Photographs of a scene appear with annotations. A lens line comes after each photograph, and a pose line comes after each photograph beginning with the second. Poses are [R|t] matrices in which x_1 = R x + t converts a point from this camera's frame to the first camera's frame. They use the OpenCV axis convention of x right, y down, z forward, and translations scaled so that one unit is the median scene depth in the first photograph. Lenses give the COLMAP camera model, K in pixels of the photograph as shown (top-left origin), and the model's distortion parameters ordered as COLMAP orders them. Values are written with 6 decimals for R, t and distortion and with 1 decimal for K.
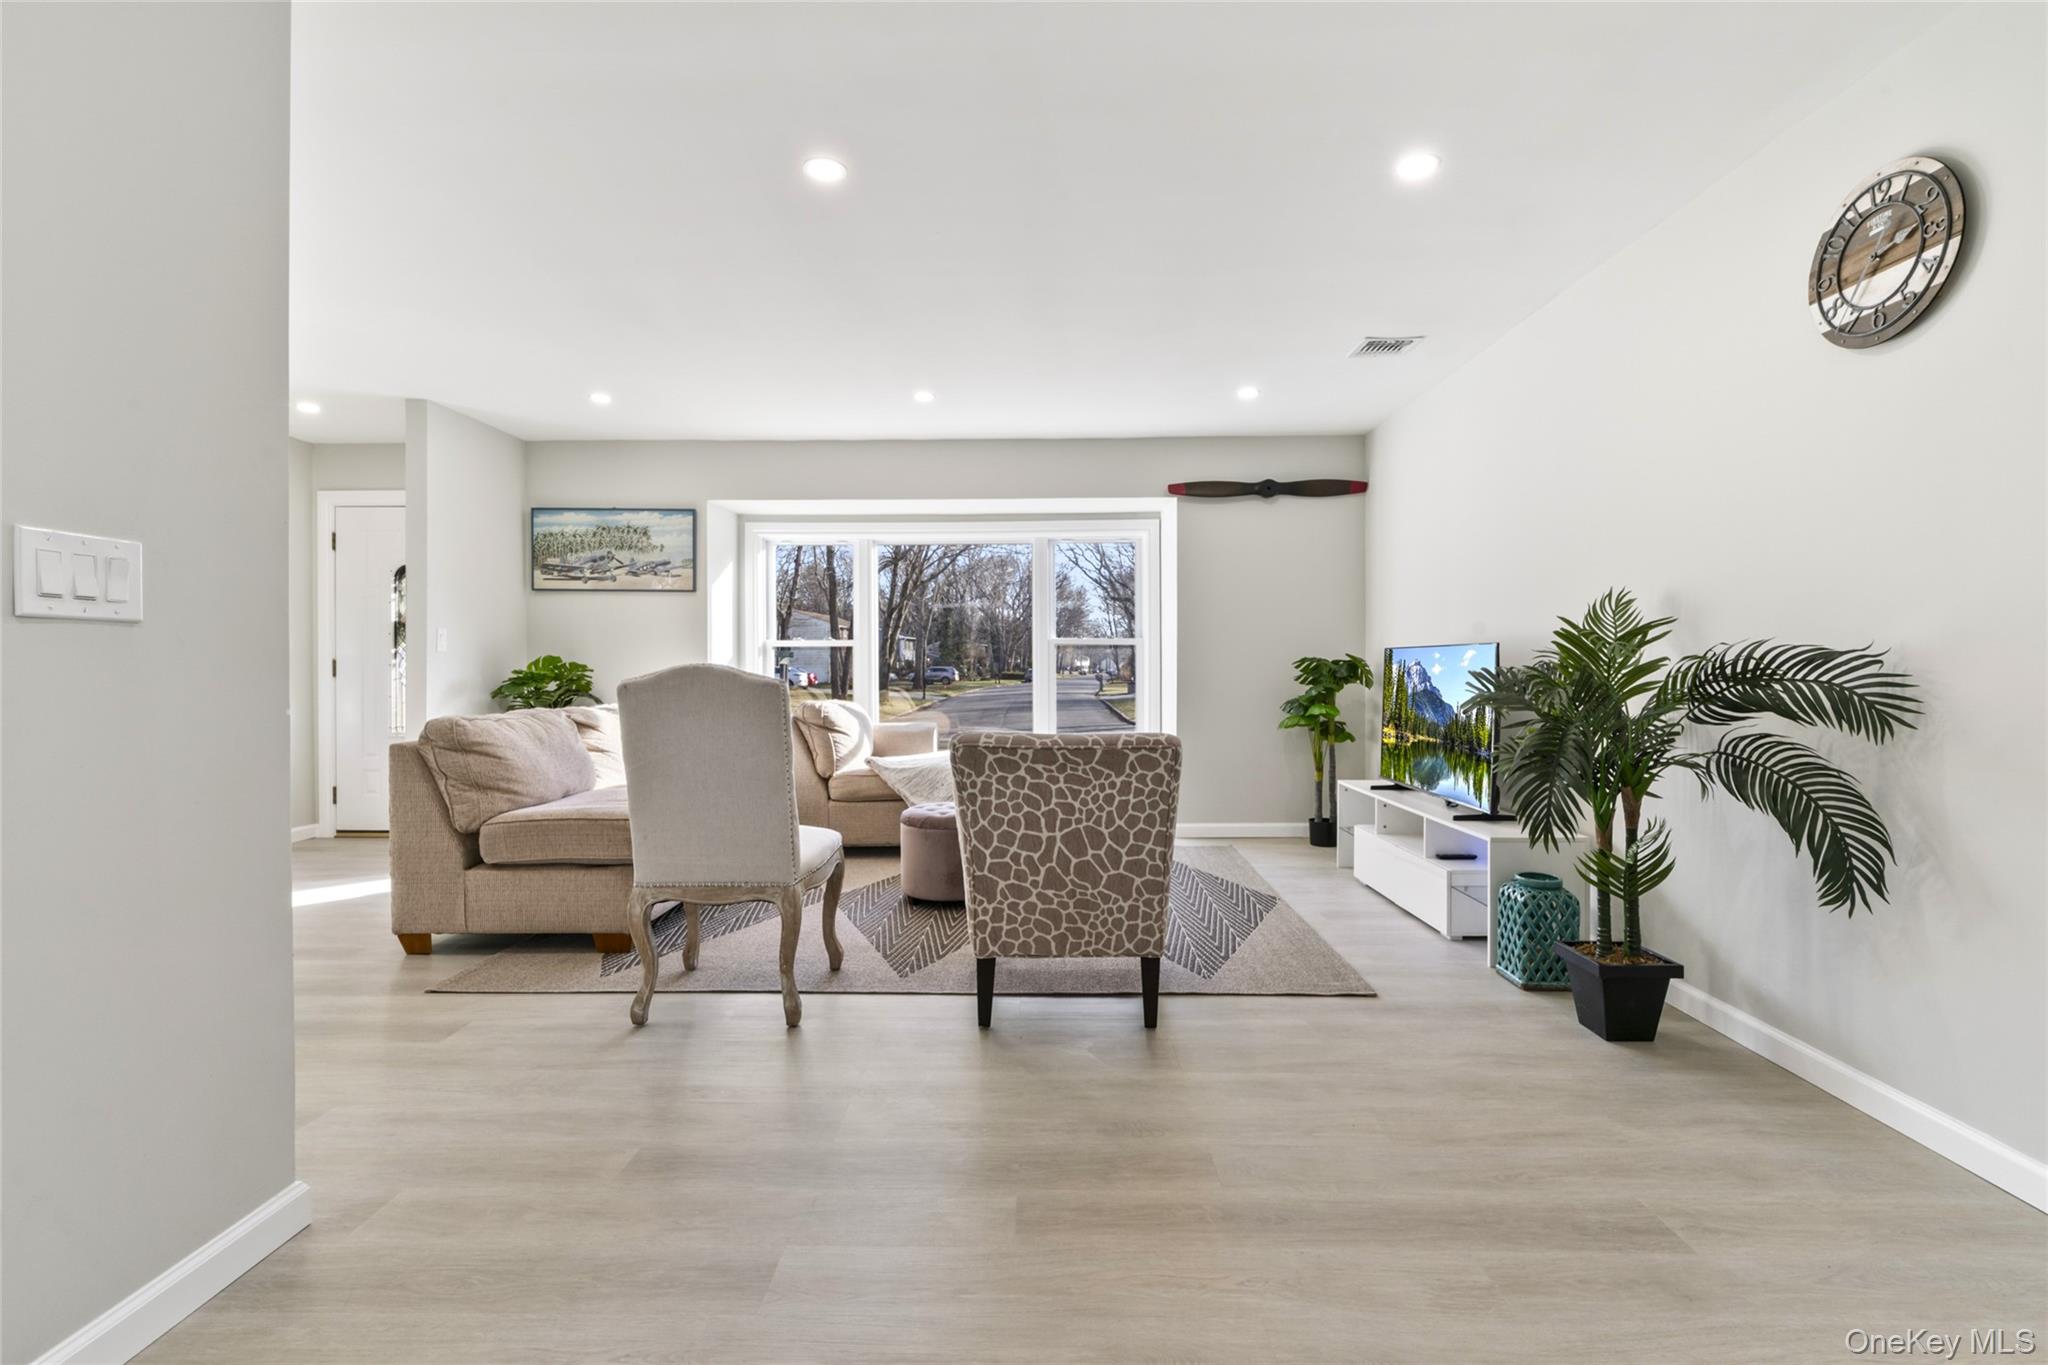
lens RADIAL K [[930.0, 0, 993.5], [0, 930.0, 668.6], [0, 0, 1]] dist [-0.005935, 0.001339]
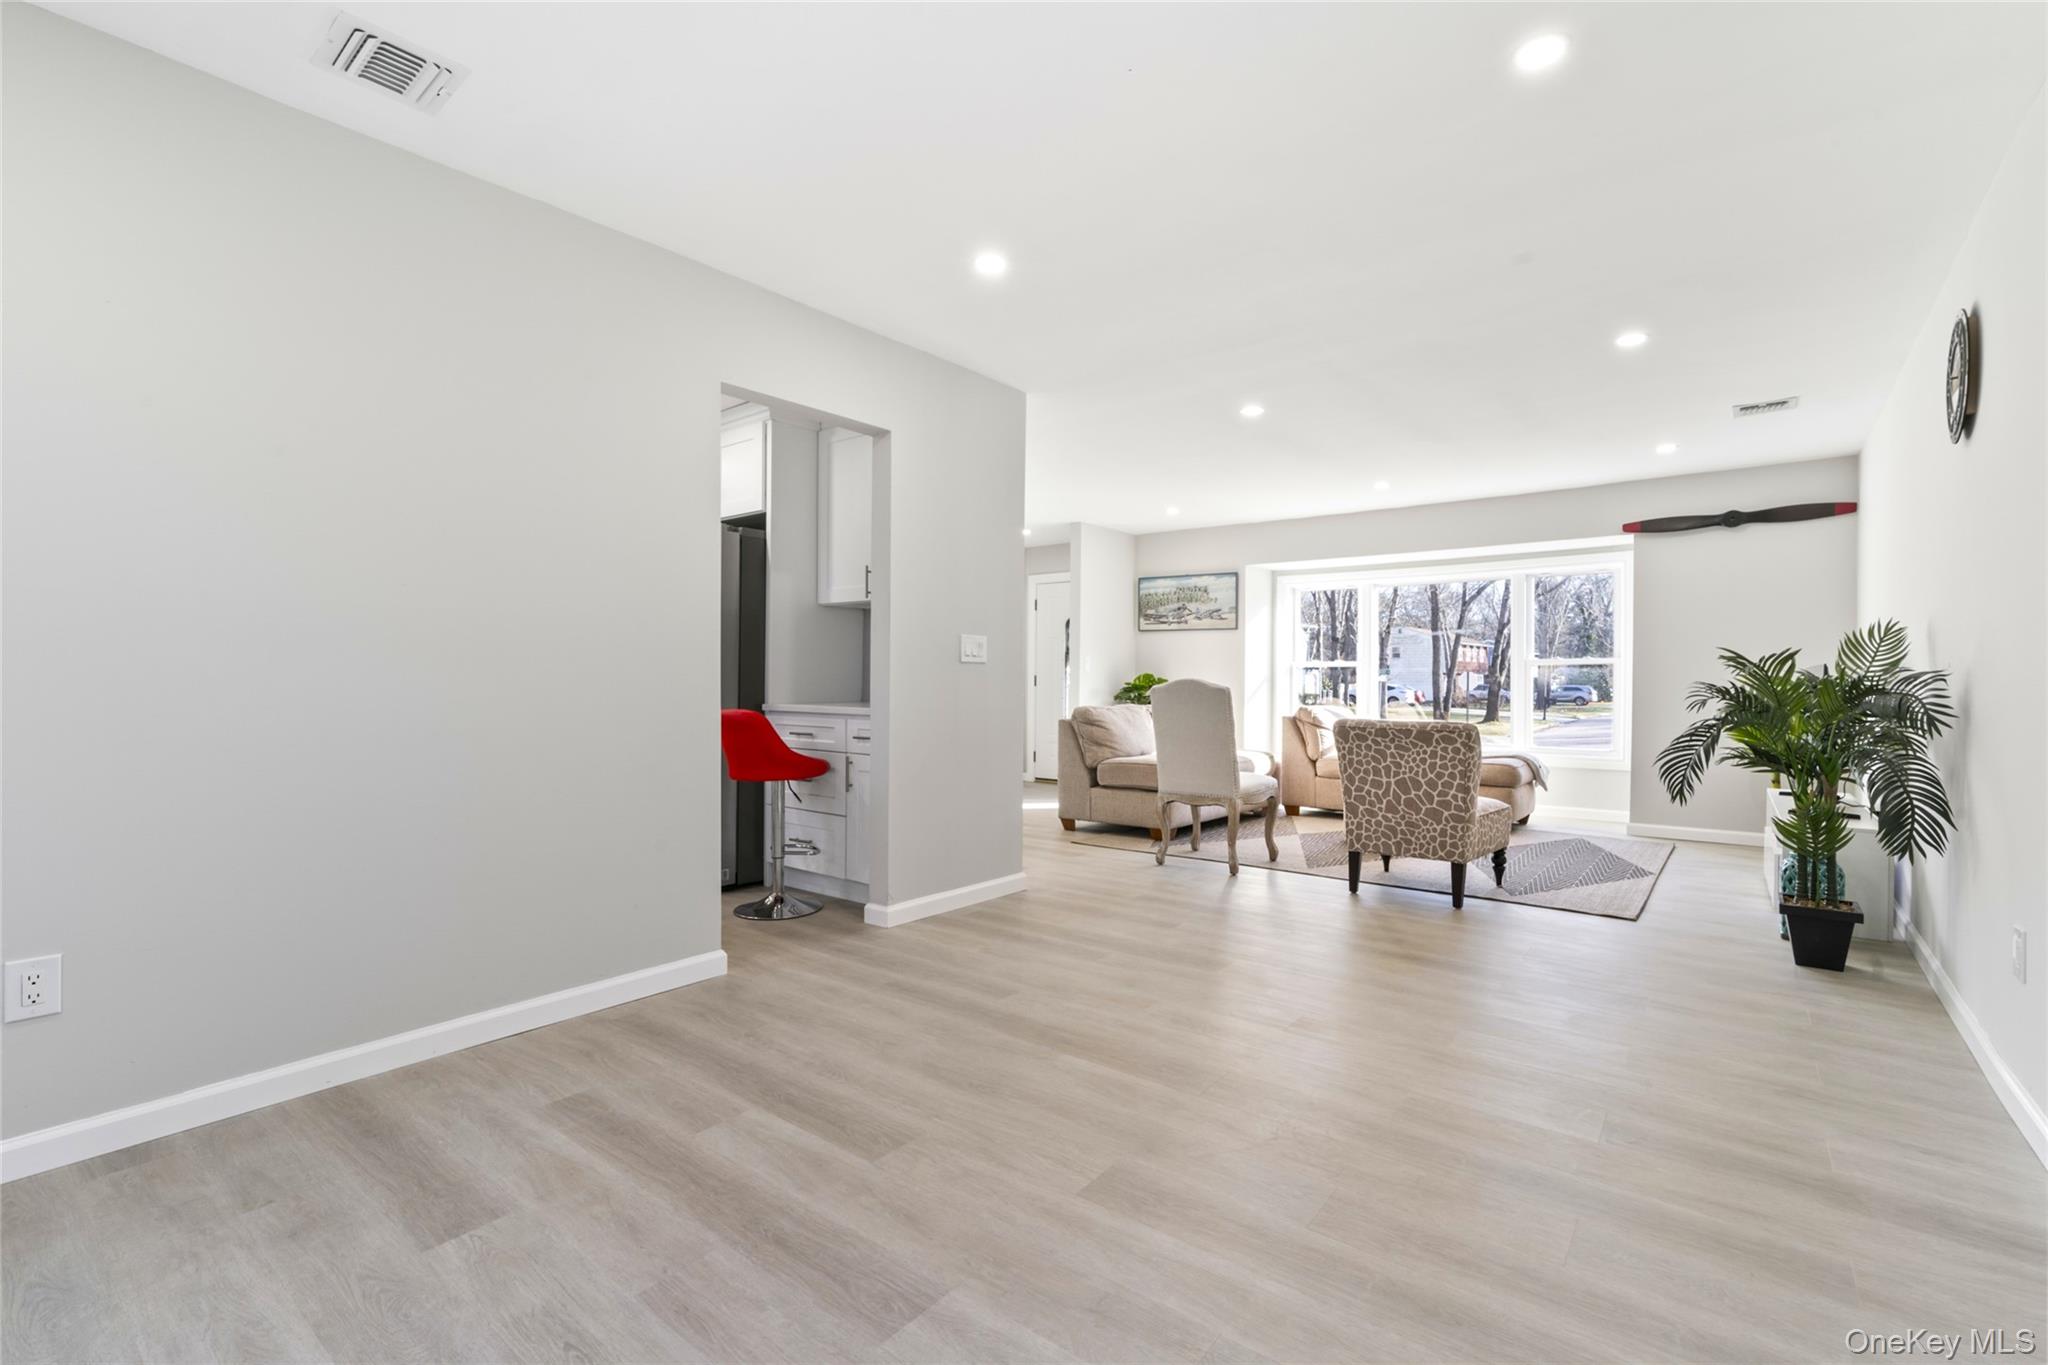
lens RADIAL K [[930.0, 0, 1022.7], [0, 930.0, 684.8], [0, 0, 1]] dist [-0.005935, 0.001339]
pose [[0.810381, 0.004286, -0.585888, 0.418145], [-0.005475, 0.999985, -0.000259, 0.010073], [0.585878, 0.003418, 0.810392, -0.603579]]
